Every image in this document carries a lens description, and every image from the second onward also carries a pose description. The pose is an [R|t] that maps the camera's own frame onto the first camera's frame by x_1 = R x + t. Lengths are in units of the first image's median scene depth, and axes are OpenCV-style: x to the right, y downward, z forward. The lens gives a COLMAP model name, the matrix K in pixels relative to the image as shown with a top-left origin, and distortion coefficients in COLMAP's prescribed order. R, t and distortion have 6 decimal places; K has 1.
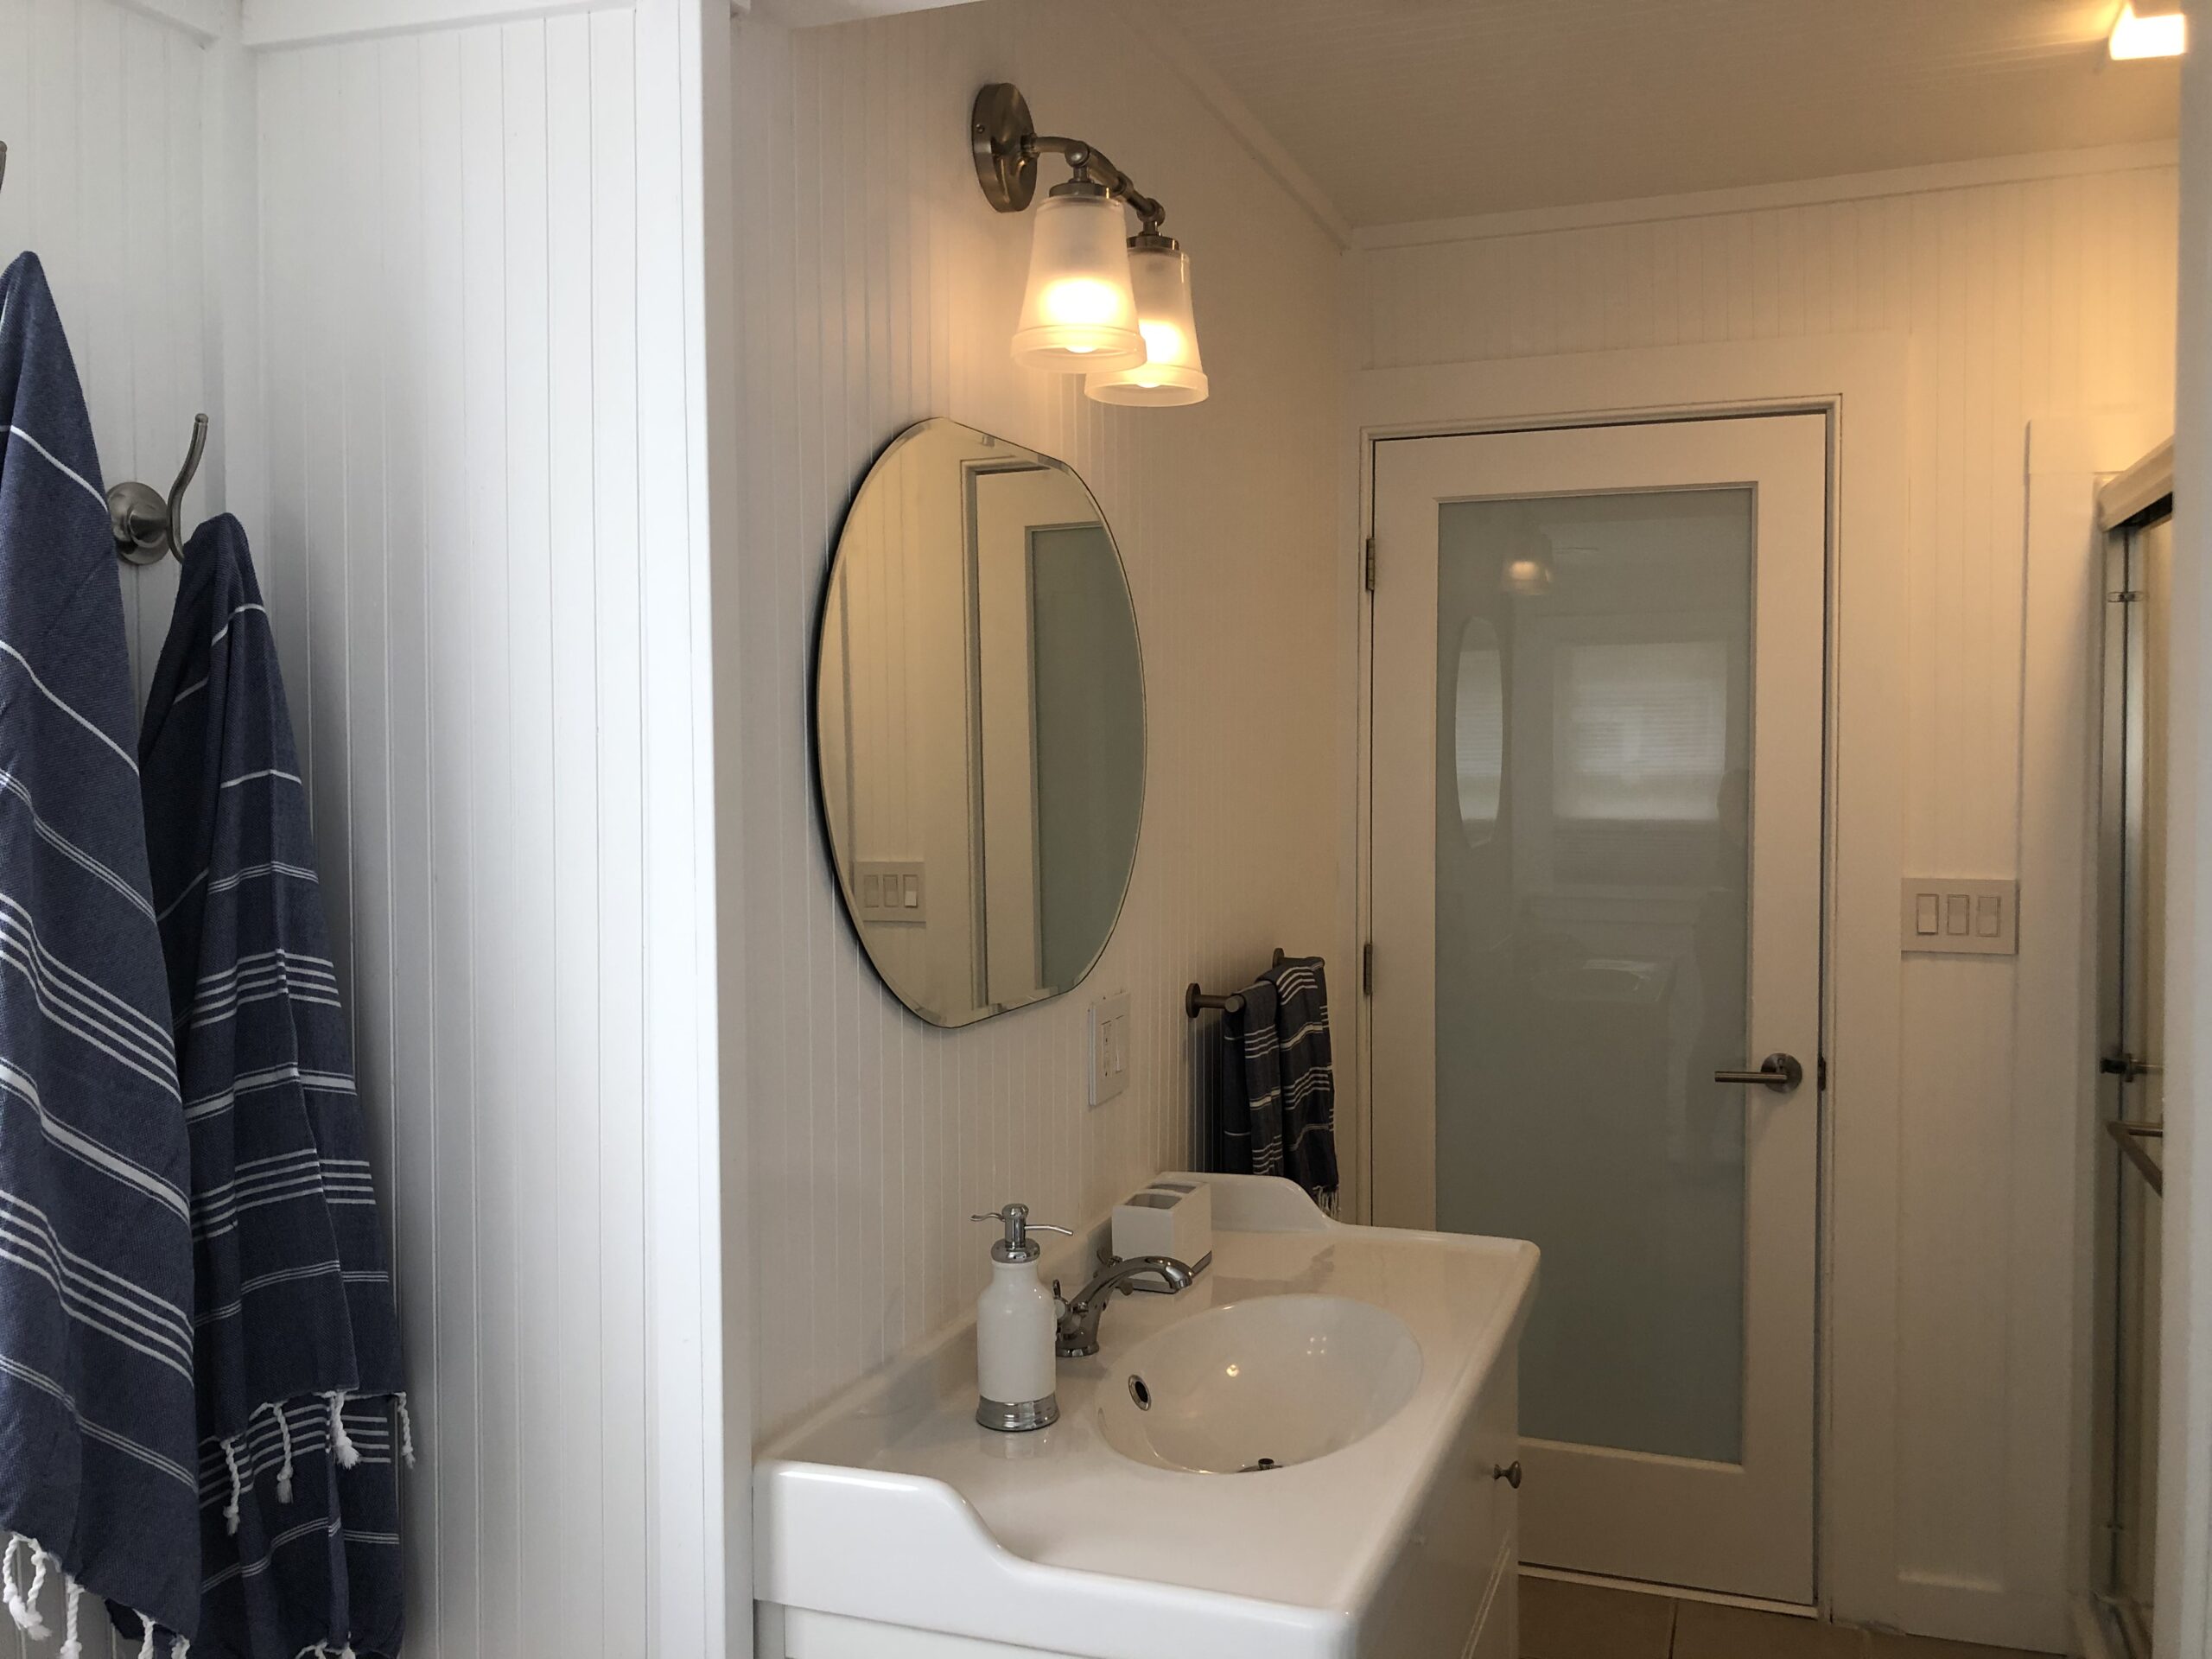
lens RADIAL K [[1861.4, 0, 1105.8], [0, 1861.4, 818.5], [0, 0, 1]] dist [0.014845, -0.006373]
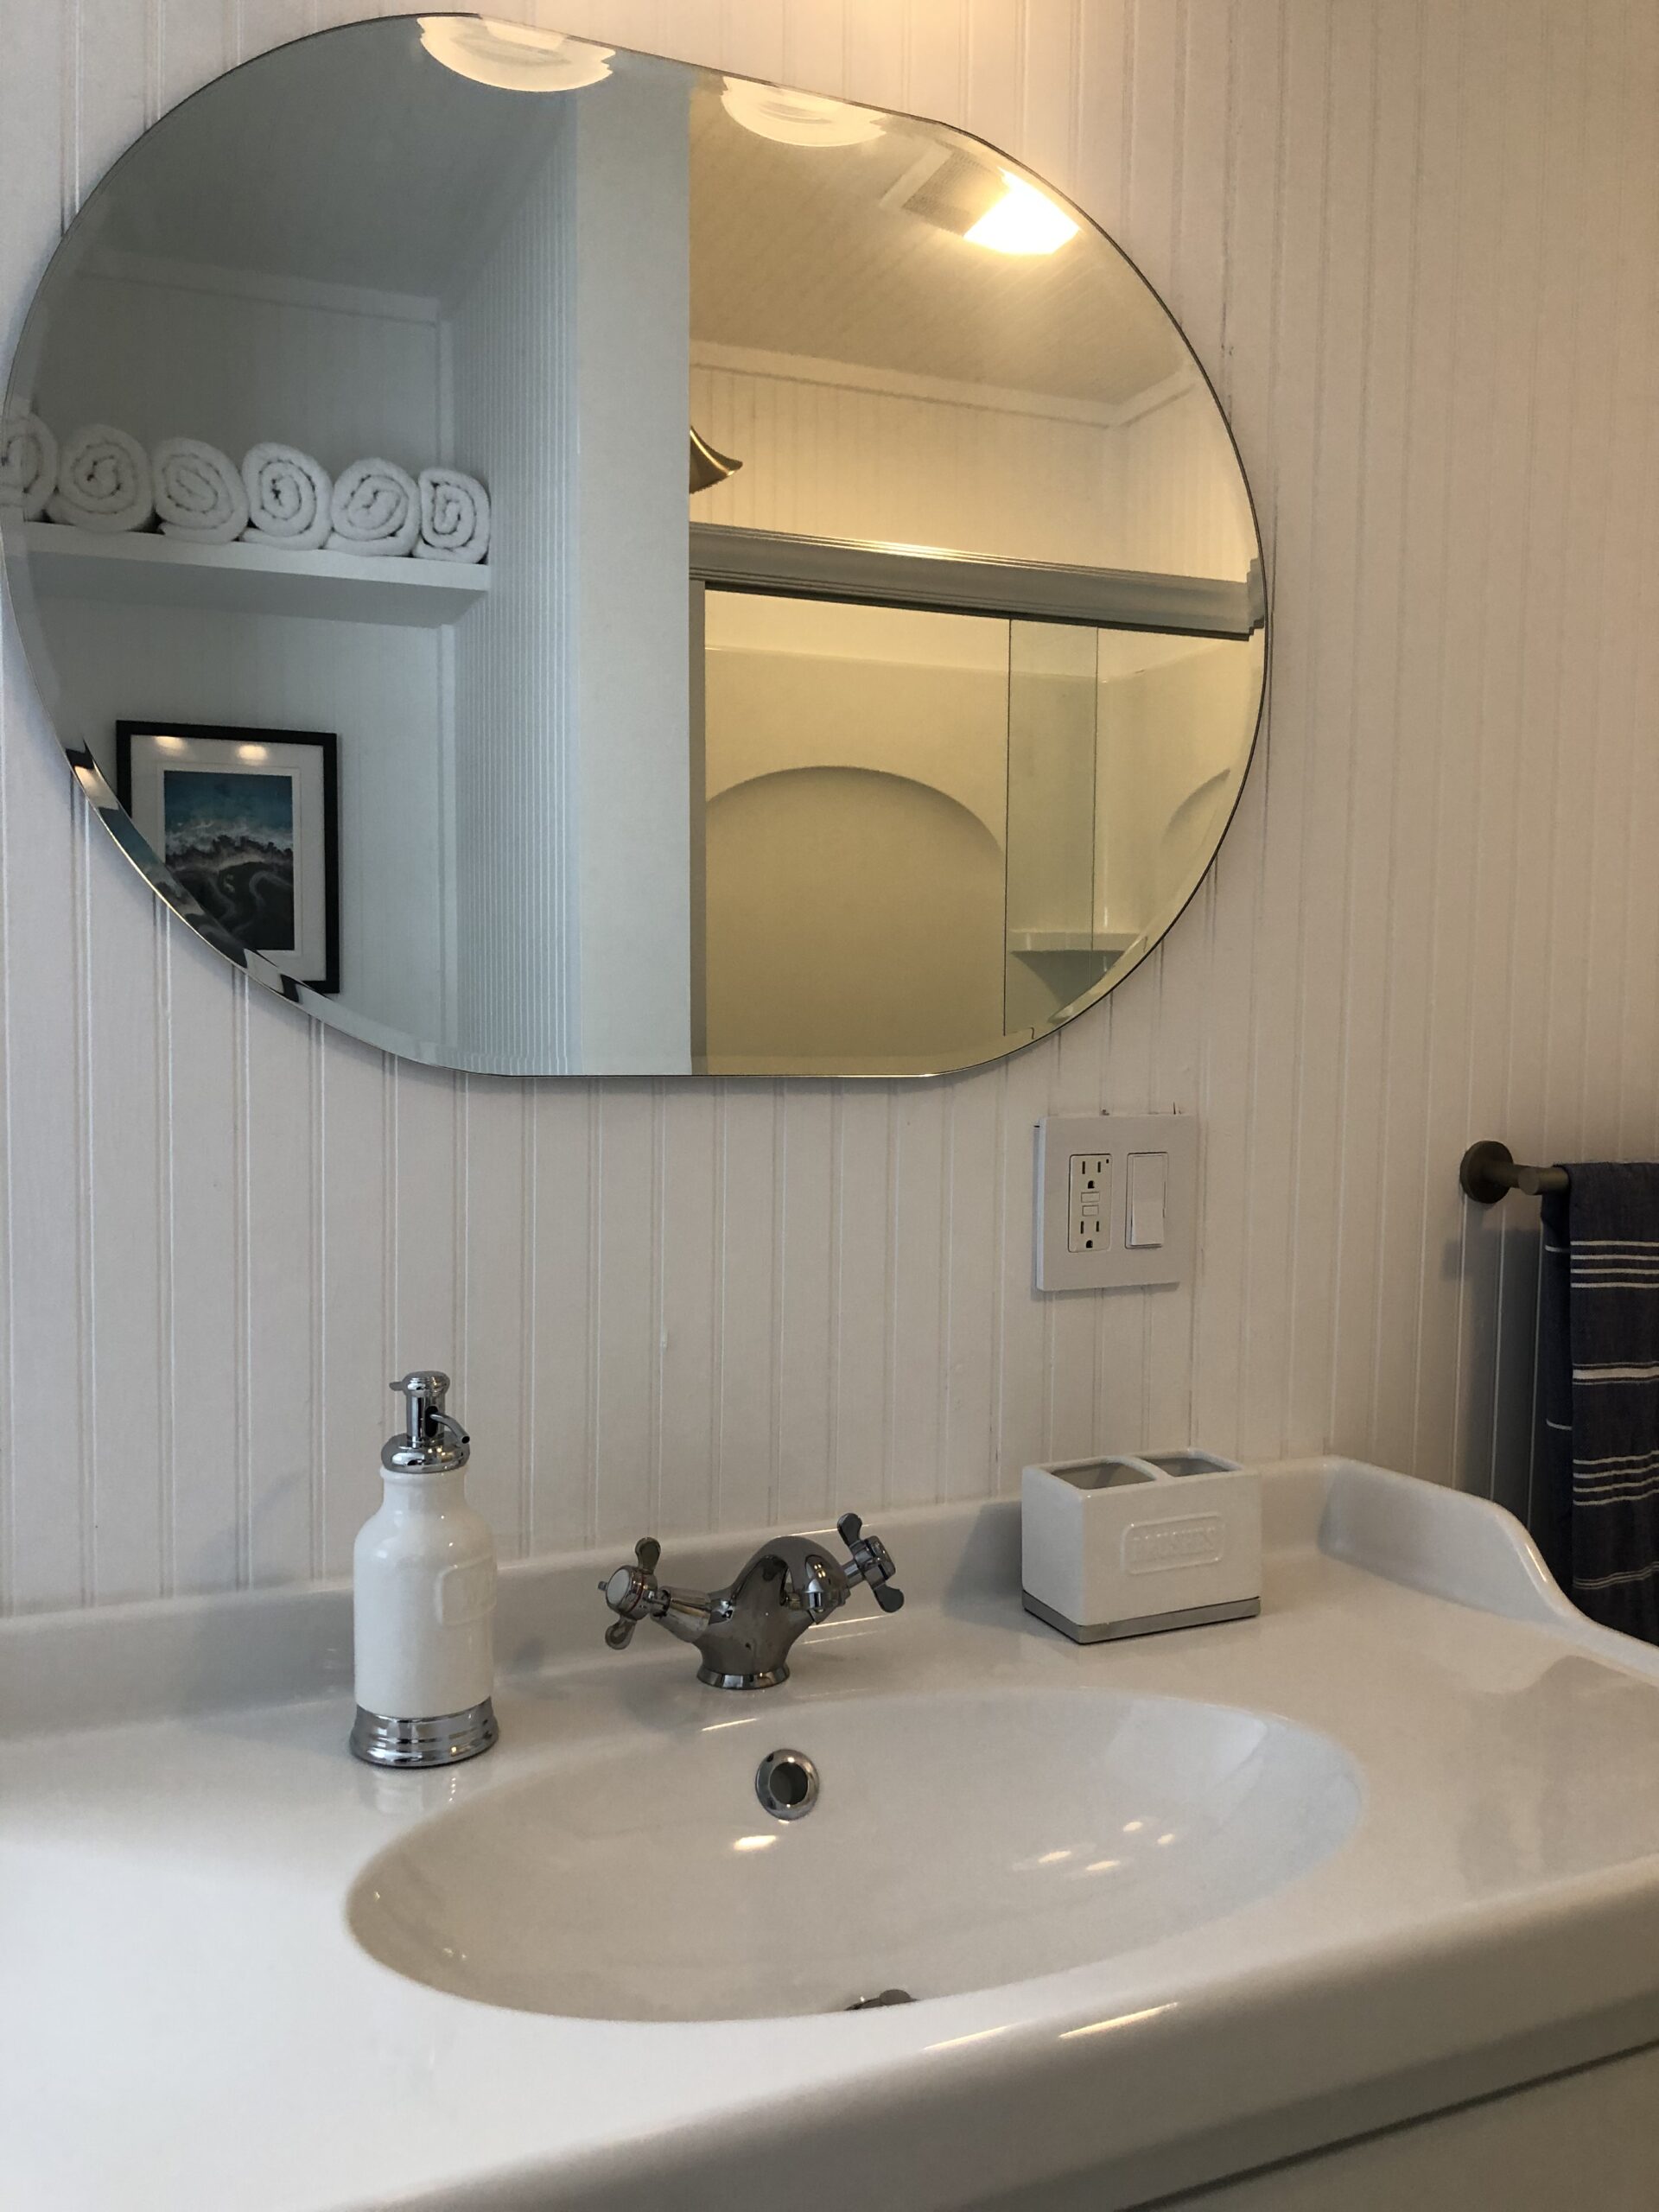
lens RADIAL K [[1861.4, 0, 829.8], [0, 1861.4, 1113.9], [0, 0, 1]] dist [0.014845, -0.006373]
pose [[0.731941, 0.069272, -0.677837, 0.313767], [-0.055270, 0.997576, 0.042266, 0.074968], [0.679123, 0.006528, 0.733996, 0.506030]]
